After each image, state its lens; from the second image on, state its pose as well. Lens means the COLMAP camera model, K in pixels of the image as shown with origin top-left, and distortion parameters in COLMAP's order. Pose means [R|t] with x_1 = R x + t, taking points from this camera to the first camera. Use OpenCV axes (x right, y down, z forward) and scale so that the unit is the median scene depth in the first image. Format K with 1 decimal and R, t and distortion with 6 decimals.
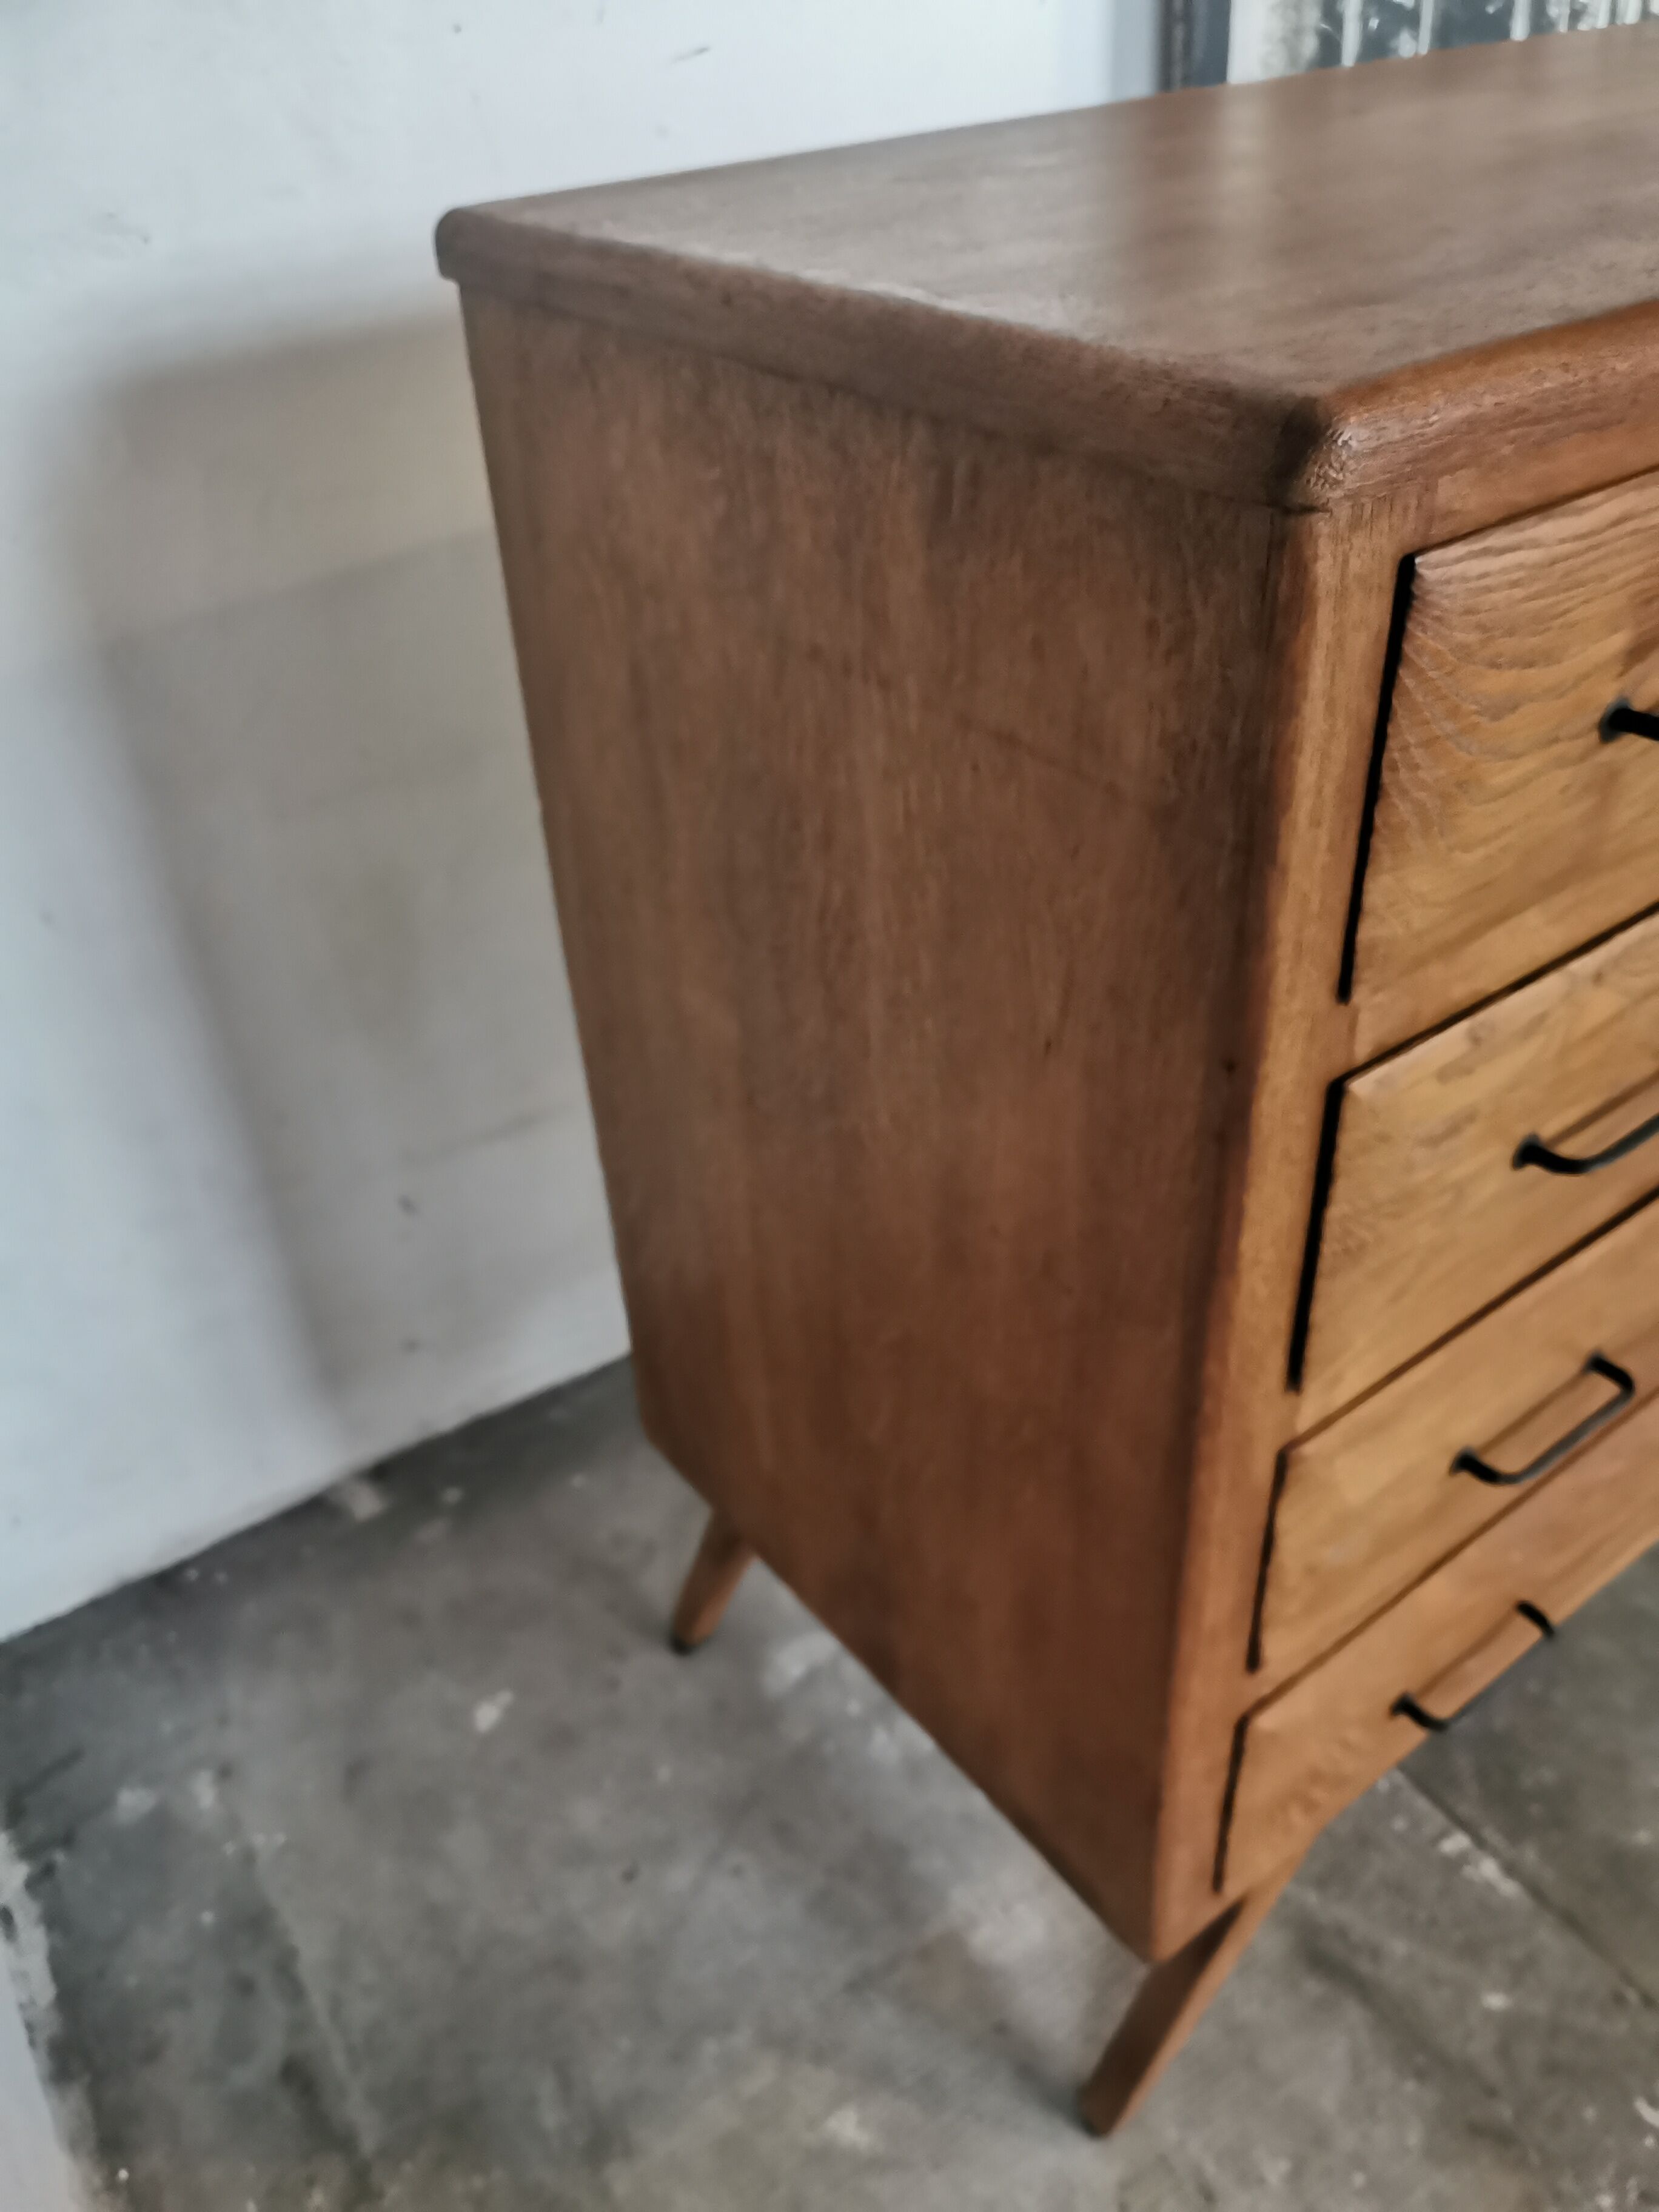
lens RADIAL K [[1727.3, 0, 826.5], [0, 1727.3, 1125.1], [0, 0, 1]] dist [0.063420, -0.119504]
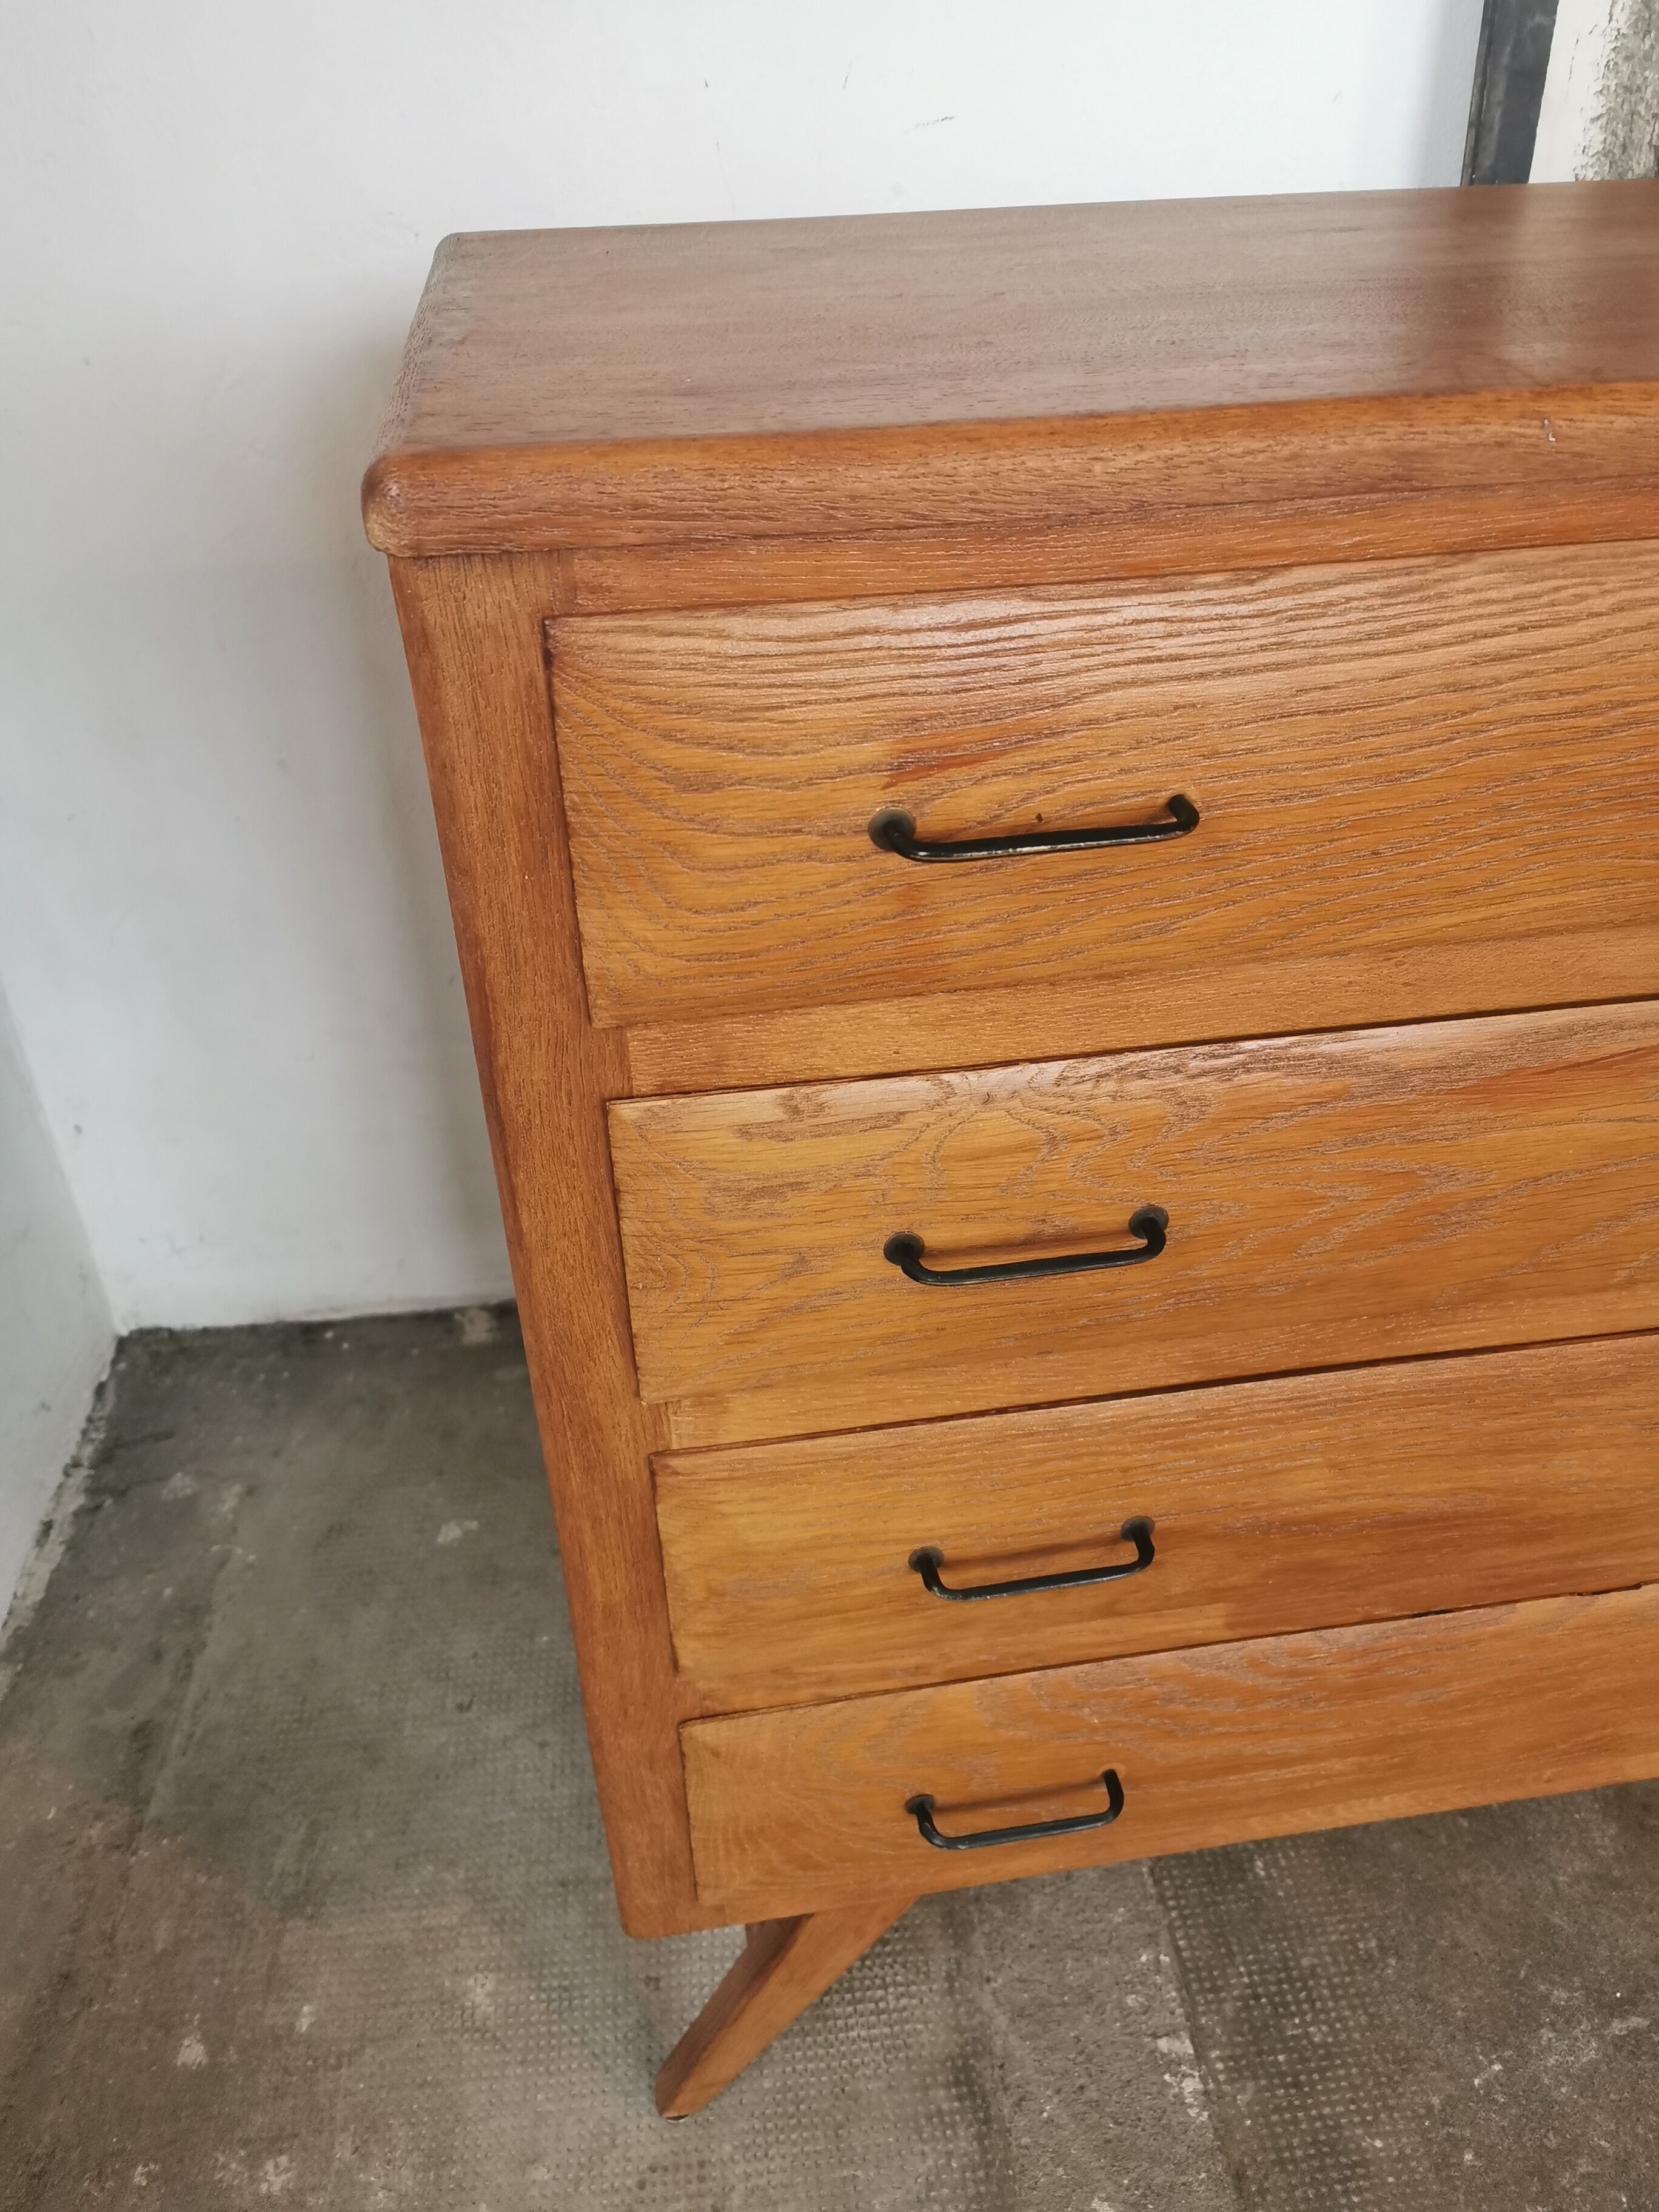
lens RADIAL K [[1725.7, 0, 848.9], [0, 1725.7, 1072.0], [0, 0, 1]] dist [0.047290, -0.067423]
pose [[0.882311, 0.281889, -0.376917, 0.462459], [-0.294008, 0.955440, 0.026321, -0.063532], [0.367541, 0.087593, 0.925873, 0.037387]]
